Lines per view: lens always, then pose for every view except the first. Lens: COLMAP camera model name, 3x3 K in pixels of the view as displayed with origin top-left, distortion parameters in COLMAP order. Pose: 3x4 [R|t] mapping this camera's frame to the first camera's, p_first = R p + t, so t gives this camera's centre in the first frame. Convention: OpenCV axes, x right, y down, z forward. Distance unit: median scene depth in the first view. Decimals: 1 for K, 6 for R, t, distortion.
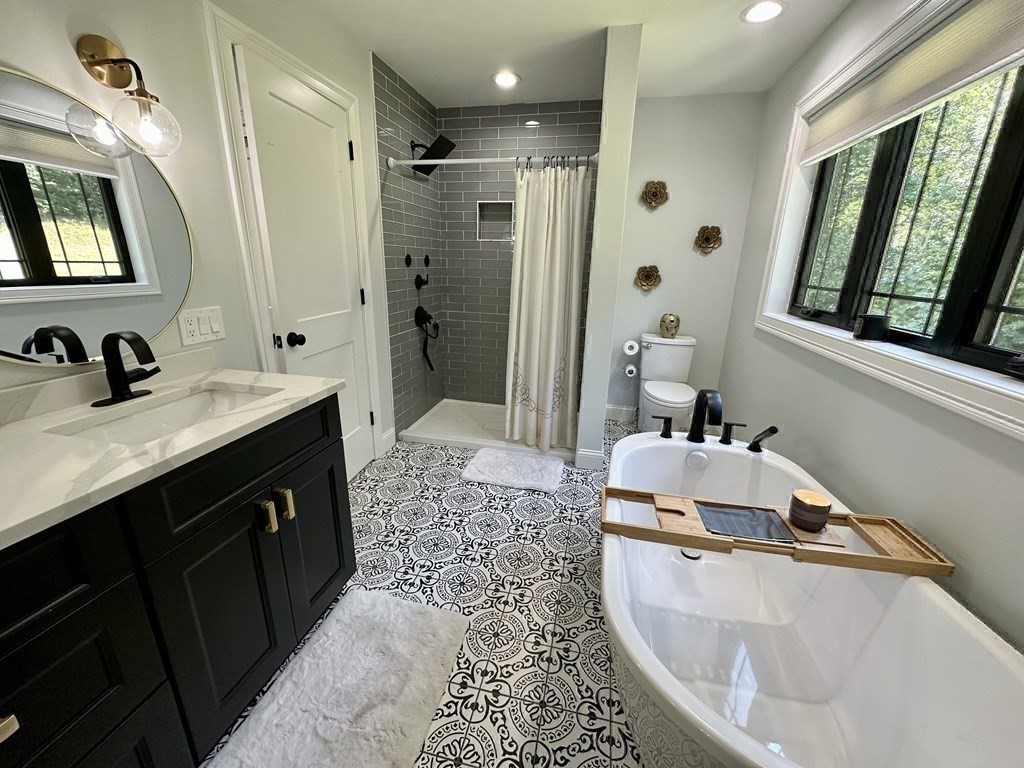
lens RADIAL K [[407.6, 0, 511.4], [0, 407.6, 382.2], [0, 0, 1]] dist [0.003419, -0.000343]
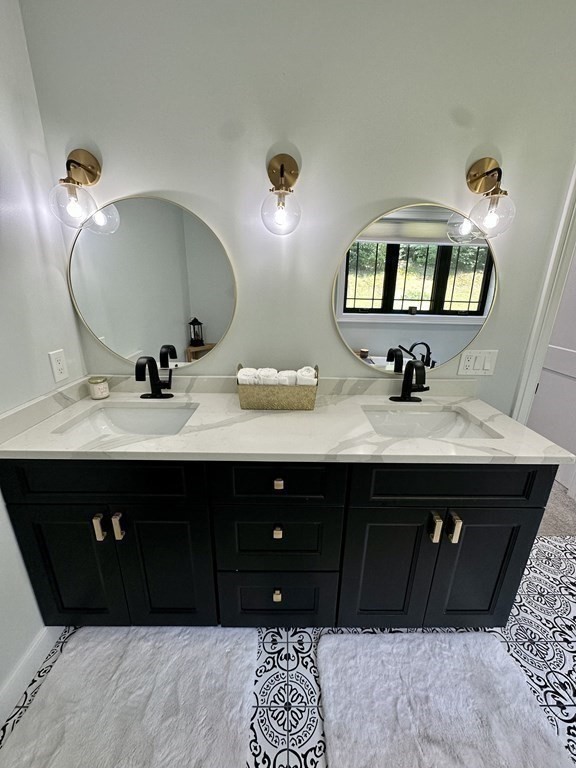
lens RADIAL K [[305.7, 0, 290.7], [0, 305.7, 384.5], [0, 0, 1]] dist [0.003419, -0.000343]
pose [[0.242654, 0.288413, -0.926249, 0.023205], [-0.294411, 0.931648, 0.212966, -0.127251], [0.924360, 0.221021, 0.310980, 0.195004]]
